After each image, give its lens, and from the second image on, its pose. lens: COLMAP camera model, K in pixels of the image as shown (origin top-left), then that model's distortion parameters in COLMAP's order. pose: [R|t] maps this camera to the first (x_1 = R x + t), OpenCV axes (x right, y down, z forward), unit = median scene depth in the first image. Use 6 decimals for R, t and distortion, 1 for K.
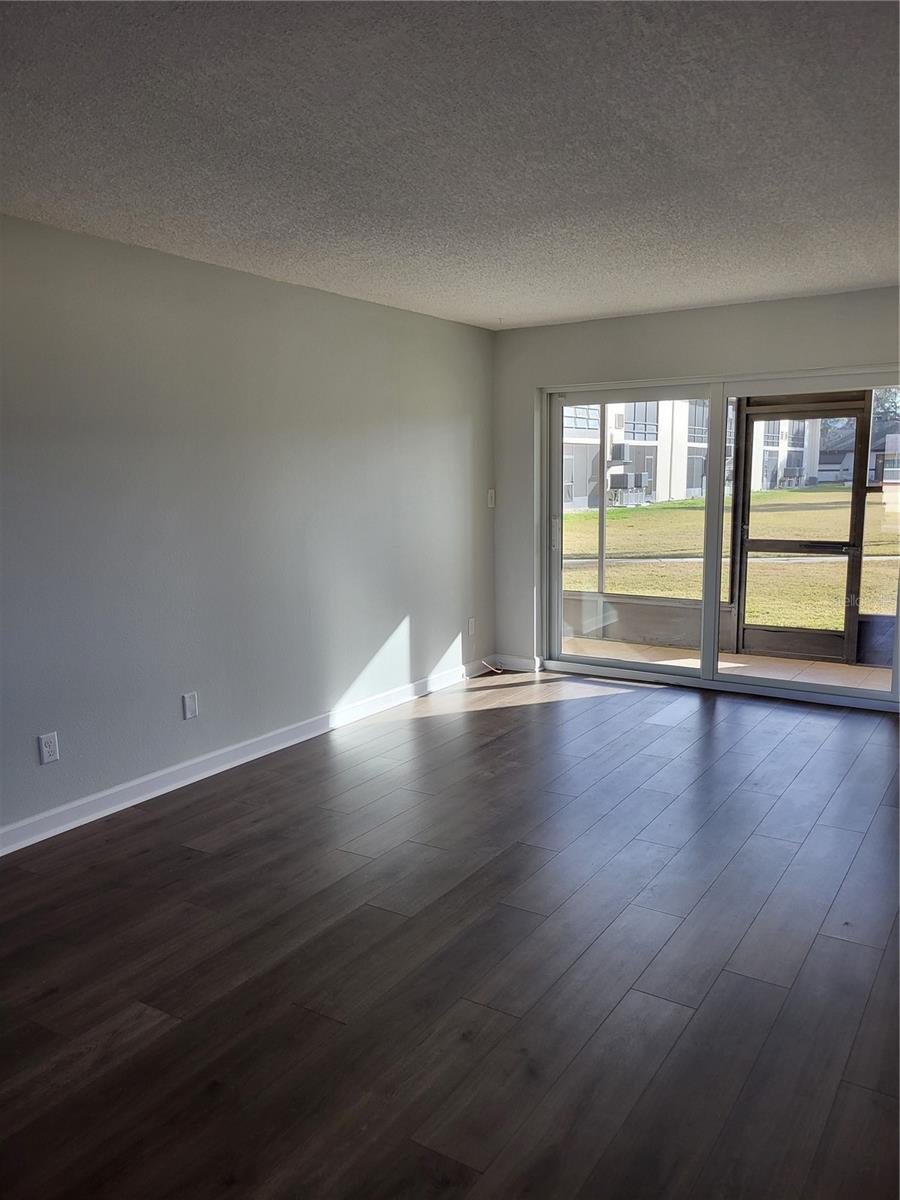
lens RADIAL K [[918.2, 0, 454.3], [0, 918.2, 603.6], [0, 0, 1]] dist [0.041199, -0.004741]
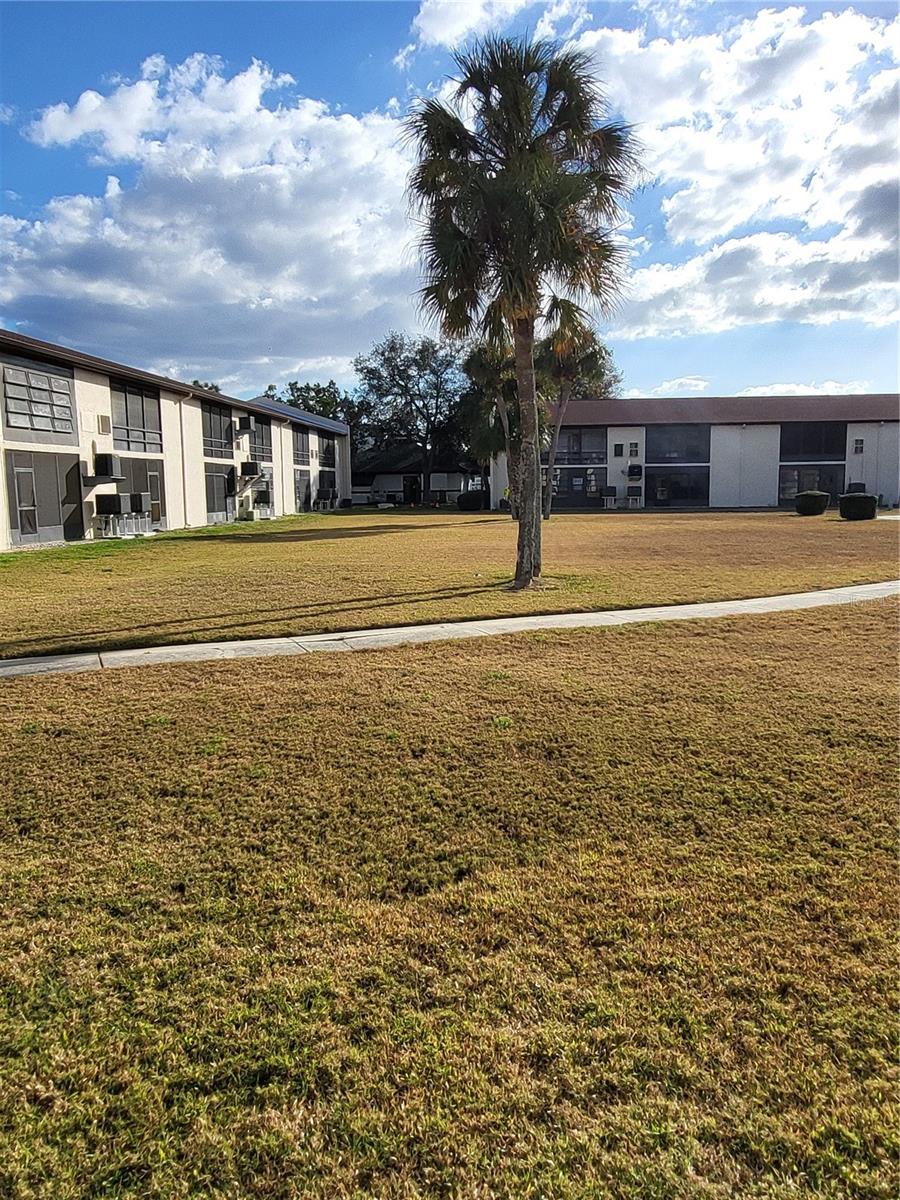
lens RADIAL K [[925.2, 0, 460.1], [0, 925.2, 623.4], [0, 0, 1]] dist [-0.006743, 0.015925]
pose [[0.880989, -0.079423, 0.466422, 0.066996], [0.083244, 0.996452, 0.012443, -0.020959], [-0.465755, 0.027864, 0.884475, 0.193725]]
